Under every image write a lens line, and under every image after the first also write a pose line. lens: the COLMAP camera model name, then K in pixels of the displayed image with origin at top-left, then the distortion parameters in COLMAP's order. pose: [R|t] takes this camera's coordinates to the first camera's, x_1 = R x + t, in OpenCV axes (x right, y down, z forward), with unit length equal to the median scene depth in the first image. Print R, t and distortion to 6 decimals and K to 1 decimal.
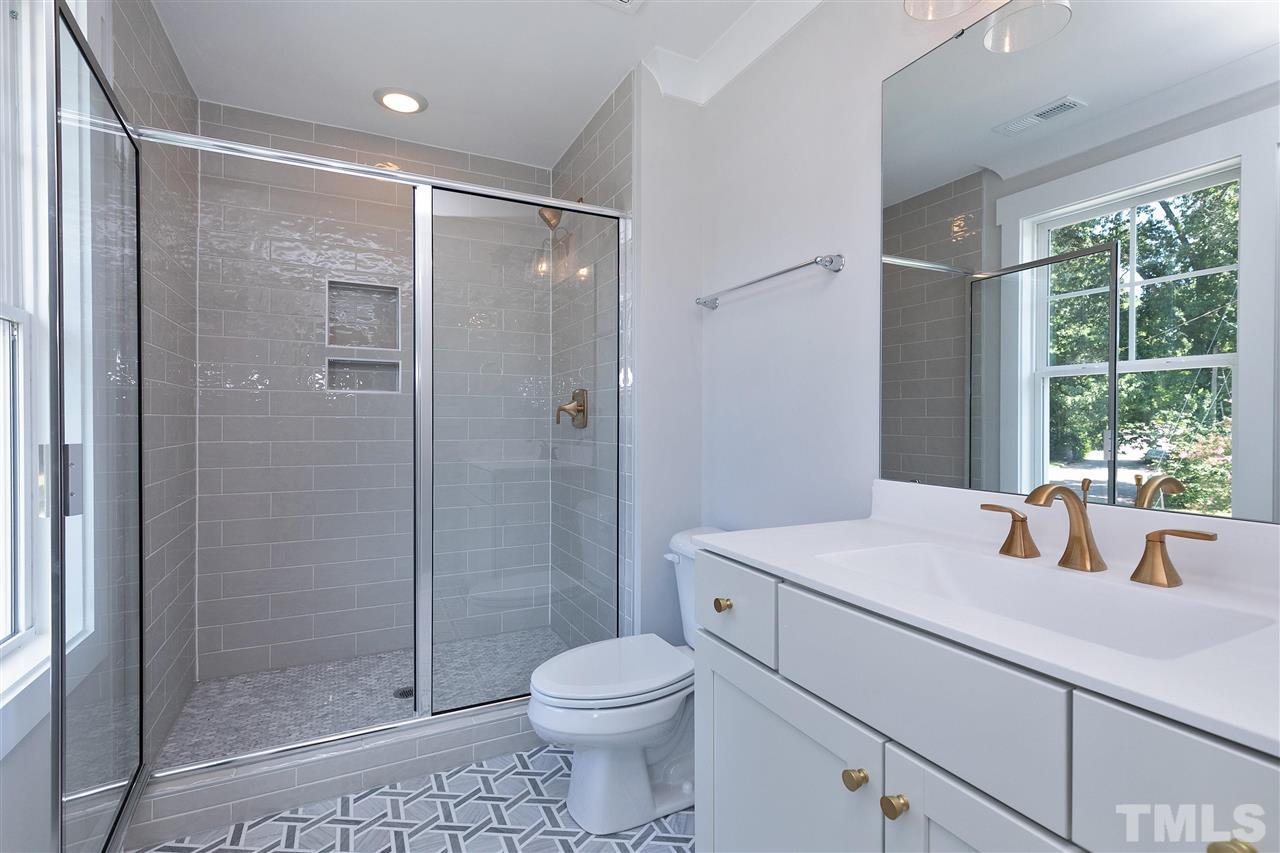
lens RADIAL K [[599.1, 0, 652.5], [0, 599.1, 428.7], [0, 0, 1]] dist [0.015109, -0.000688]
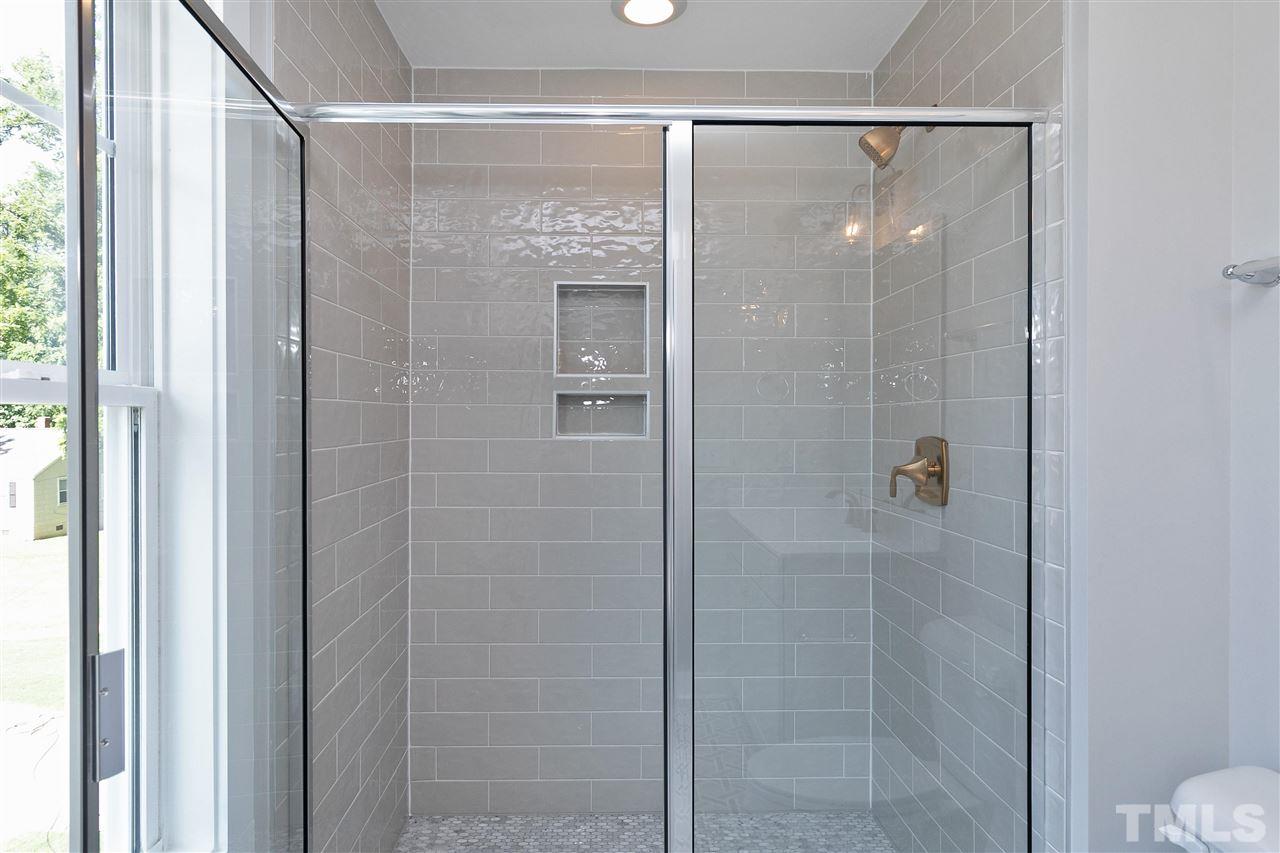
lens RADIAL K [[758.4, 0, 630.8], [0, 758.4, 429.0], [0, 0, 1]] dist [0.014735, -0.001068]
pose [[0.908520, -0.000302, -0.417842, -0.080594], [0.000114, 1.000000, -0.000473, -0.074051], [0.417842, 0.000382, 0.908520, 0.217271]]
